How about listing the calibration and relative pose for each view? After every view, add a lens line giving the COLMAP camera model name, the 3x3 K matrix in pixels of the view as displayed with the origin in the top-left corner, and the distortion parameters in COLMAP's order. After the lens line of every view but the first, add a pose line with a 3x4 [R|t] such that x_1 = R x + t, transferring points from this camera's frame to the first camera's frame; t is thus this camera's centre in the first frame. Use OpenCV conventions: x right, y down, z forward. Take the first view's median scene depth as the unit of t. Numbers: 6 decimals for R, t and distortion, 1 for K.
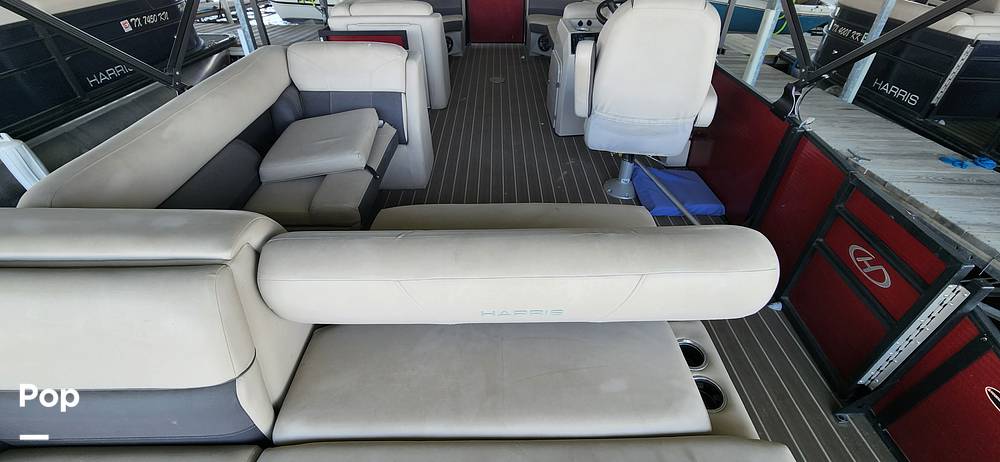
lens RADIAL K [[406.8, 0, 503.2], [0, 406.8, 234.2], [0, 0, 1]] dist [0.003986, -0.000061]
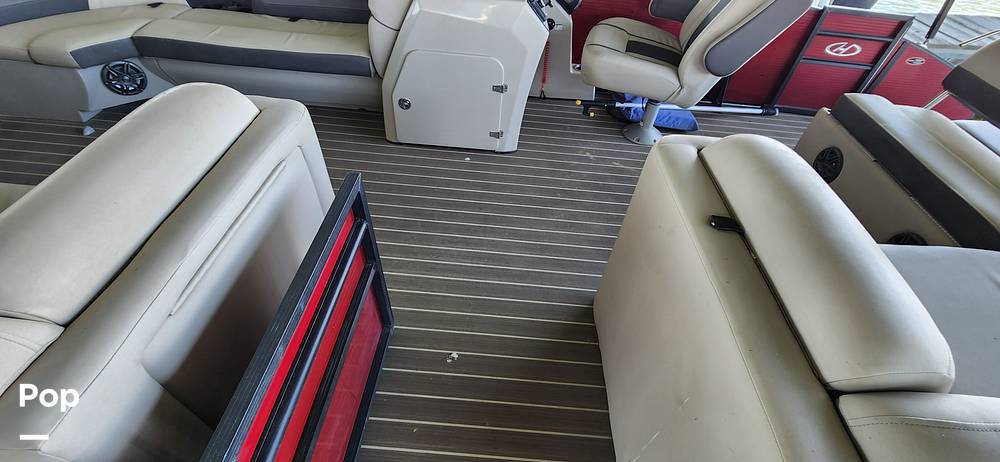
lens RADIAL K [[407.5, 0, 501.3], [0, 407.5, 236.0], [0, 0, 1]] dist [-0.002269, -0.000225]
pose [[0.059678, -0.700589, 0.711066, -0.485935], [0.563149, 0.611782, 0.555505, -0.579137], [-0.824198, 0.367284, 0.431046, 0.801760]]
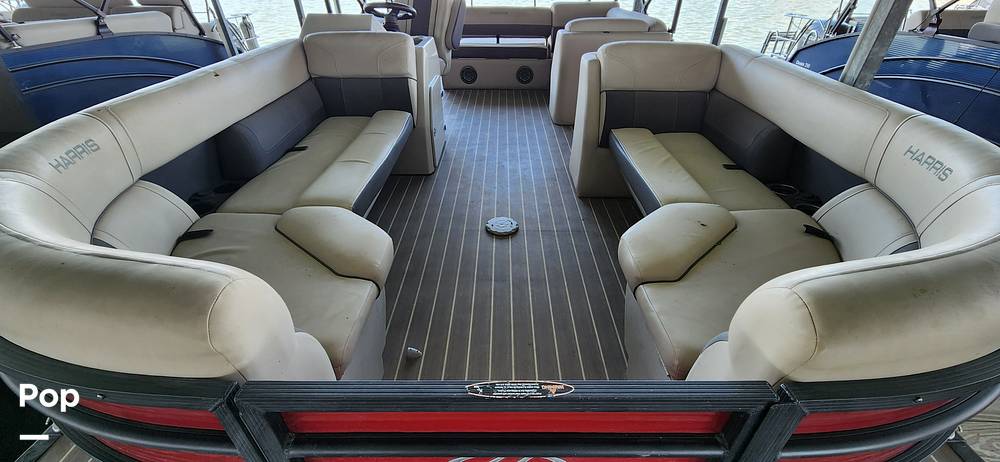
lens RADIAL K [[406.8, 0, 503.2], [0, 406.8, 234.2], [0, 0, 1]] dist [0.003986, -0.000061]
pose [[-0.999849, -0.015749, 0.007314, -0.026945], [0.002016, 0.313068, 0.949729, -1.177841], [-0.017247, 0.949600, -0.312989, 1.606113]]
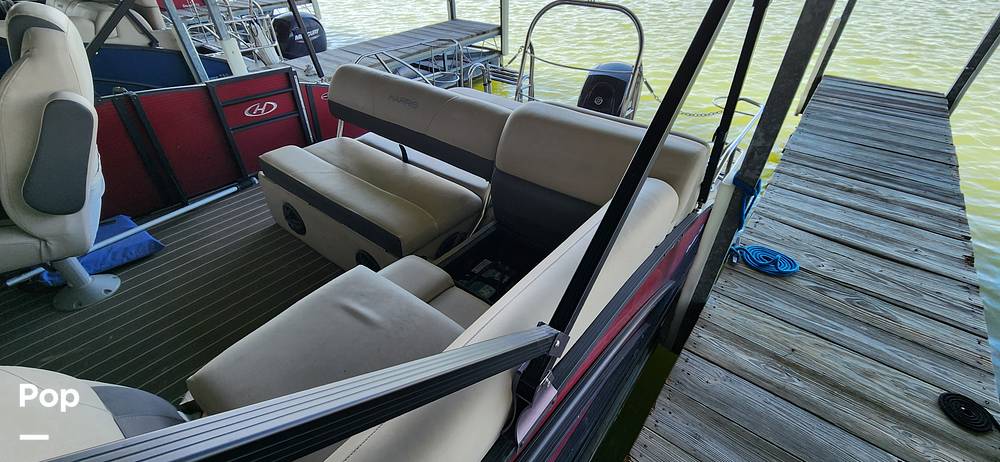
lens RADIAL K [[406.8, 0, 503.2], [0, 406.8, 234.2], [0, 0, 1]] dist [0.003986, -0.000061]
pose [[-0.780897, -0.380003, 0.495779, -0.520419], [0.374973, 0.349610, 0.858585, -0.418577], [-0.499594, 0.856370, -0.130519, 0.531473]]
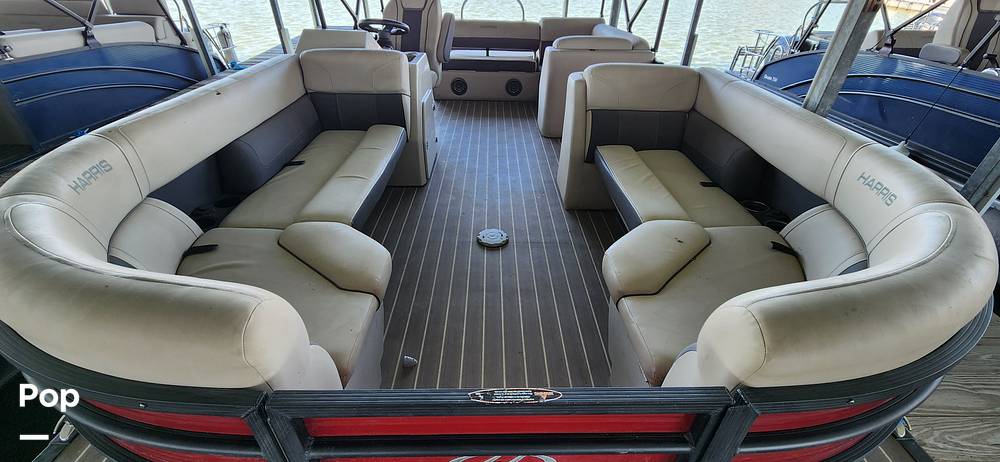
lens RADIAL K [[406.8, 0, 503.2], [0, 406.8, 234.2], [0, 0, 1]] dist [0.003986, -0.000061]
pose [[-0.999555, -0.018803, -0.023176, -0.021441], [-0.028031, 0.324874, 0.945342, -1.208976], [-0.010246, 0.945570, -0.325256, 1.604395]]
